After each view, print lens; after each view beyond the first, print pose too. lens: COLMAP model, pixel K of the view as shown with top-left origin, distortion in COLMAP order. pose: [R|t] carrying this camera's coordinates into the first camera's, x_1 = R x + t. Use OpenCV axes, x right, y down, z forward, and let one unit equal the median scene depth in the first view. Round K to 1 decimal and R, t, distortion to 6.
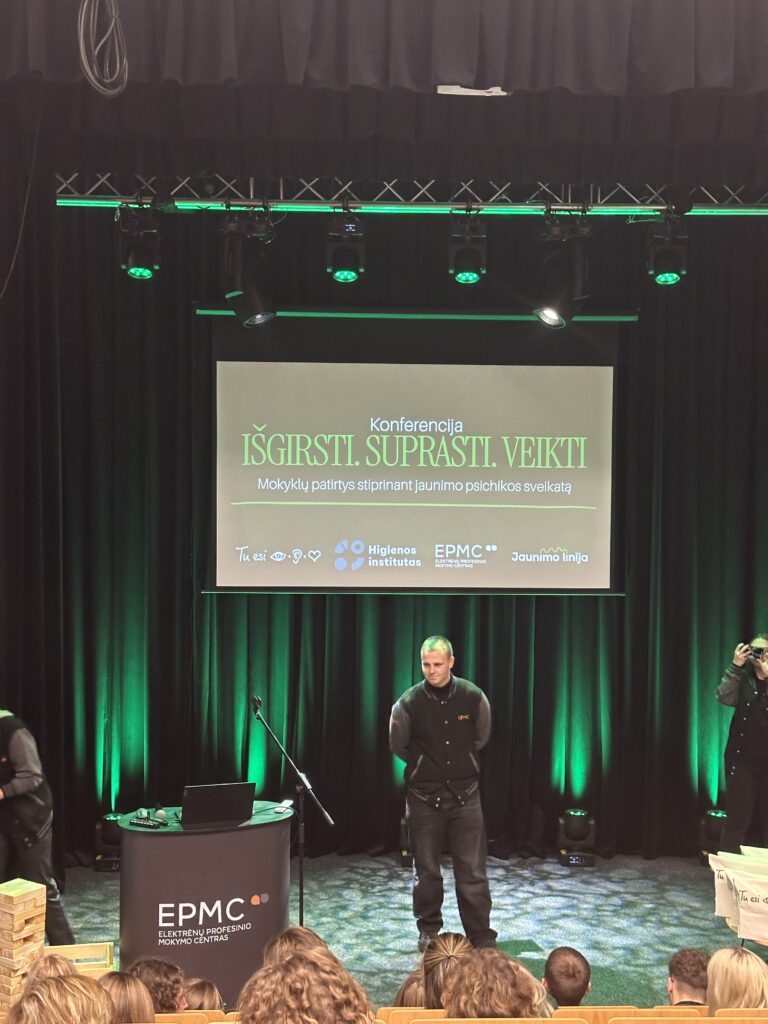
lens RADIAL K [[1424.9, 0, 384.0], [0, 1424.9, 512.0], [0, 0, 1]] dist [0.170537, -0.015513]
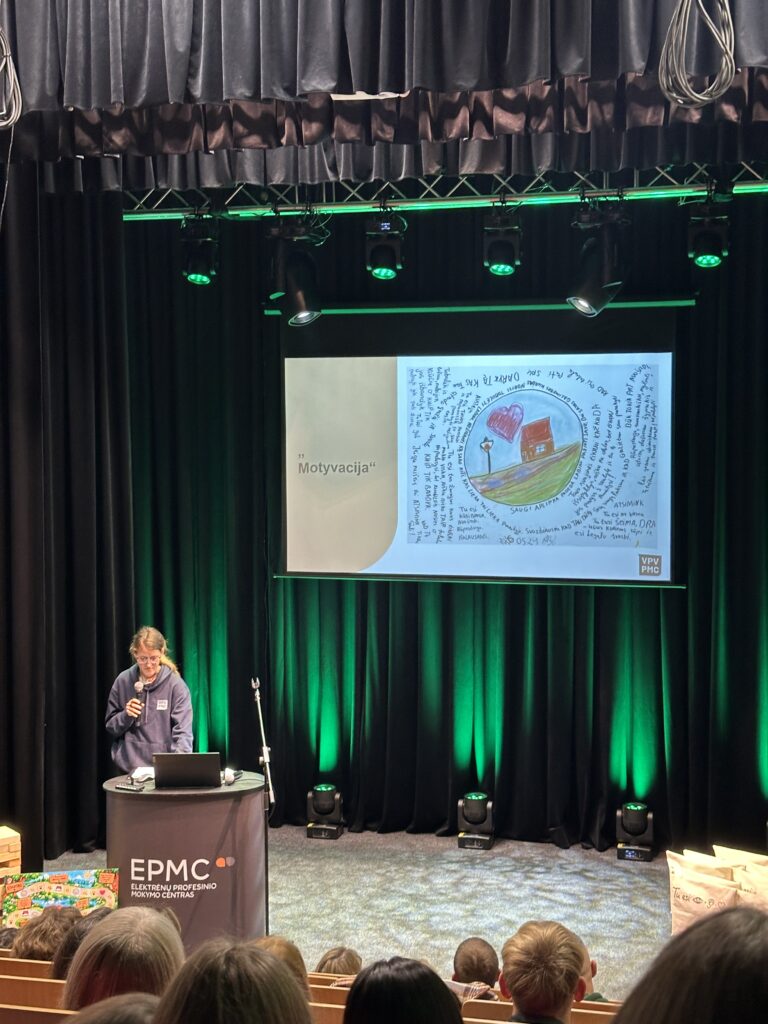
lens RADIAL K [[1418.8, 0, 384.0], [0, 1418.8, 512.0], [0, 0, 1]] dist [0.140328, 0.067753]
pose [[0.958935, 0.005242, -0.283579, 0.266031], [-0.003488, 0.999972, 0.006689, 0.000920], [0.283606, -0.005426, 0.958926, 0.012849]]
